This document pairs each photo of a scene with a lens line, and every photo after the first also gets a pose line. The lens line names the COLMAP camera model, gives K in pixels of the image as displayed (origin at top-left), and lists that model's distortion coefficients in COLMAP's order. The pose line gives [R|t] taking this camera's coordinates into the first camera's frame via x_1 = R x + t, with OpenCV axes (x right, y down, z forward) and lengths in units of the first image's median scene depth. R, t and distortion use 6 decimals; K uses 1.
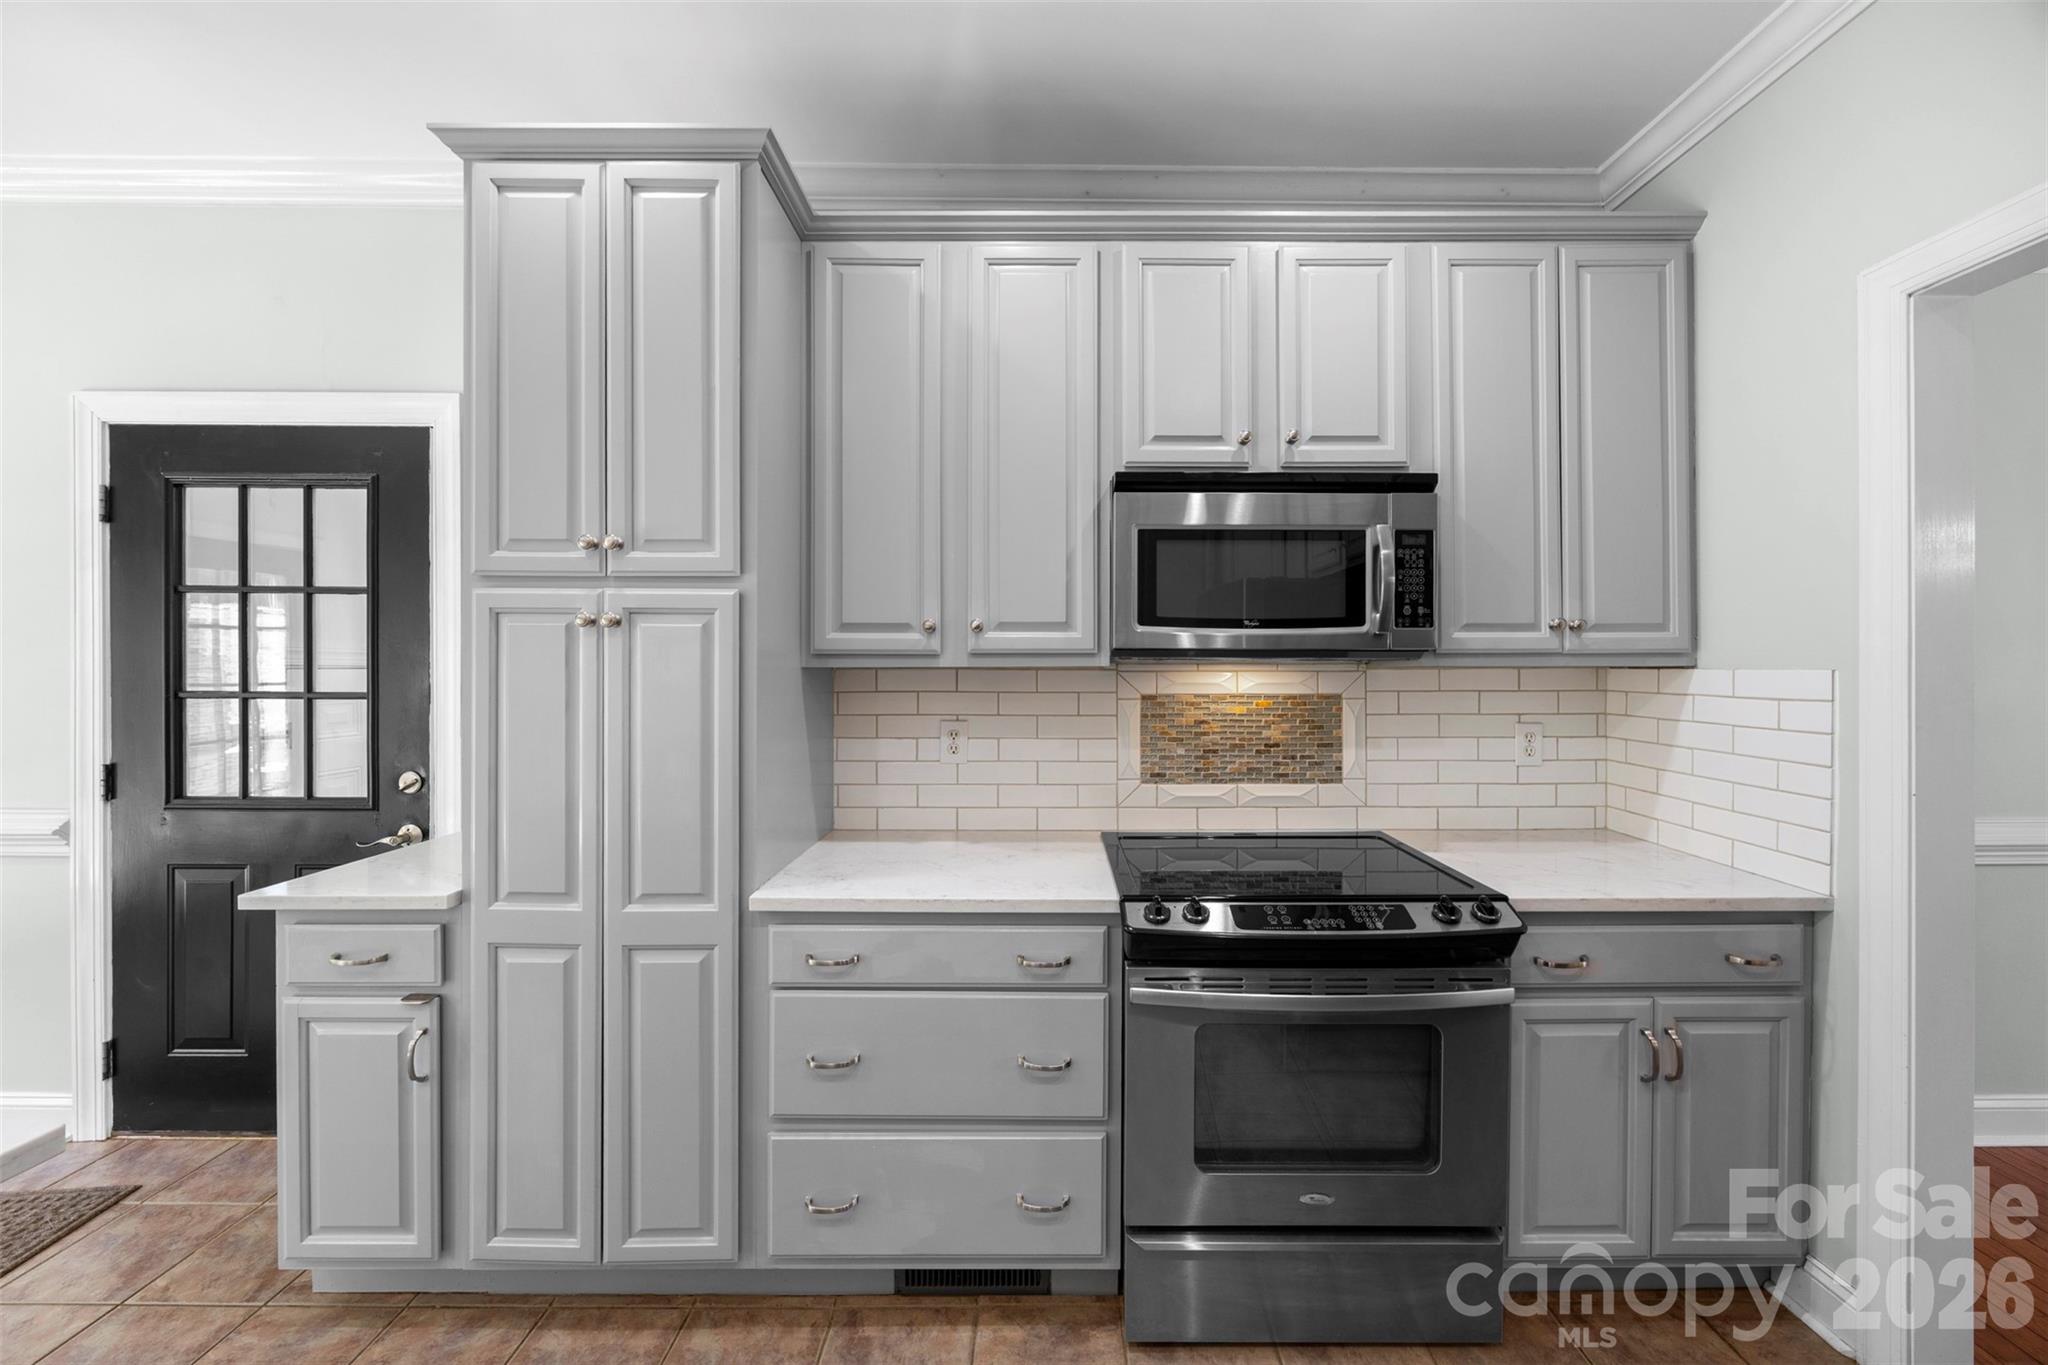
lens RADIAL K [[782.2, 0, 1052.2], [0, 782.2, 666.6], [0, 0, 1]] dist [-0.003286, -0.000132]
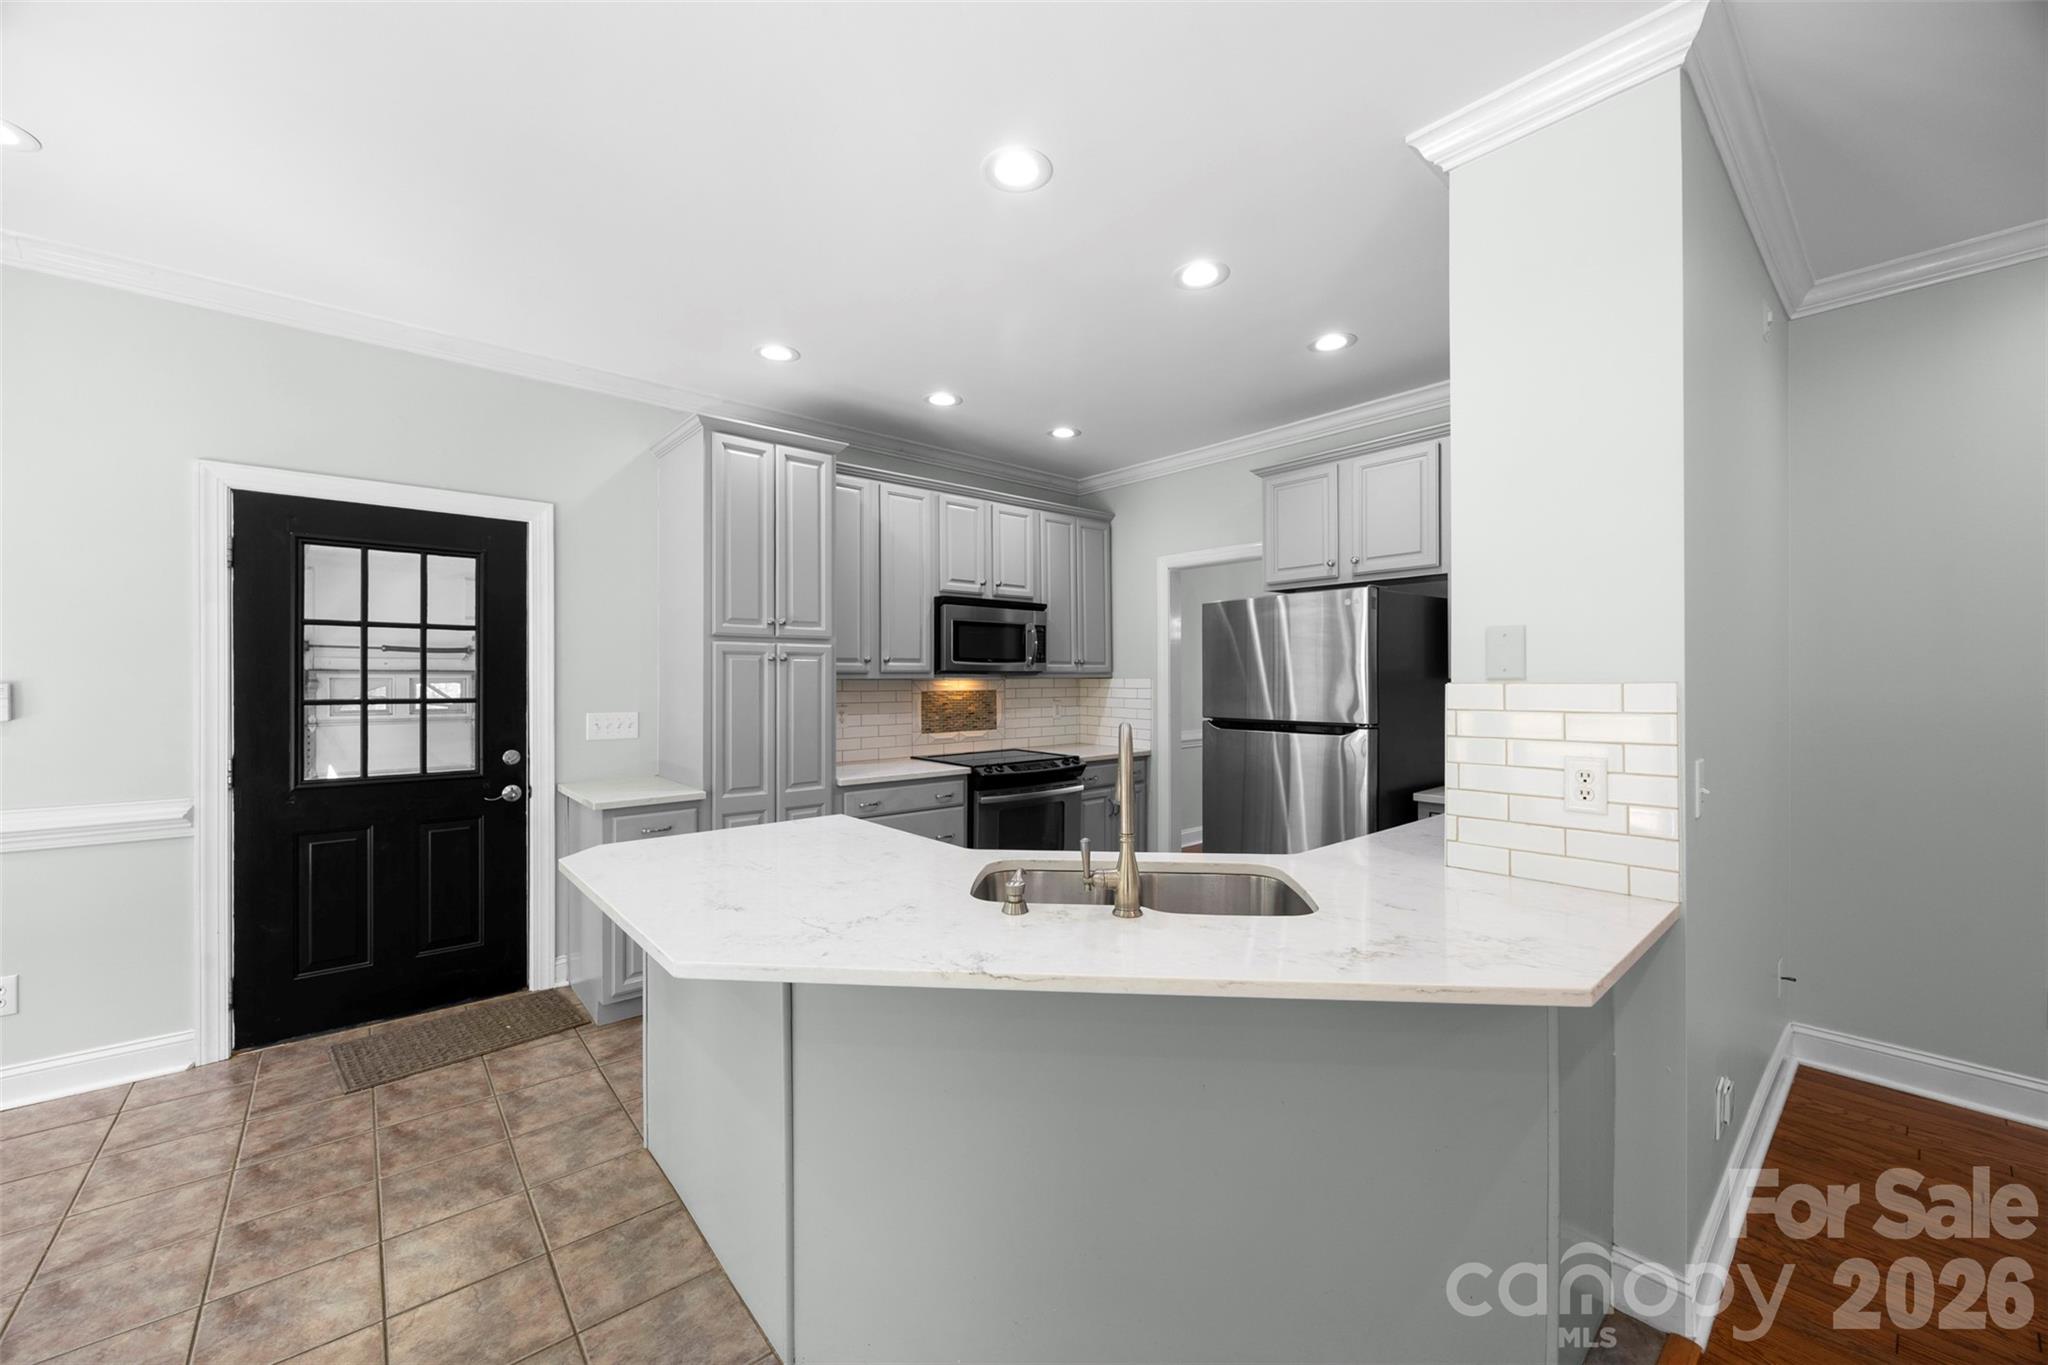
lens RADIAL K [[782.2, 0, 1018.8], [0, 782.2, 674.2], [0, 0, 1]] dist [-0.003286, -0.000132]
pose [[0.764350, -0.000922, 0.644802, -1.203960], [0.001802, 0.999998, -0.000706, -0.009698], [-0.644800, 0.001701, 0.764350, -0.892897]]
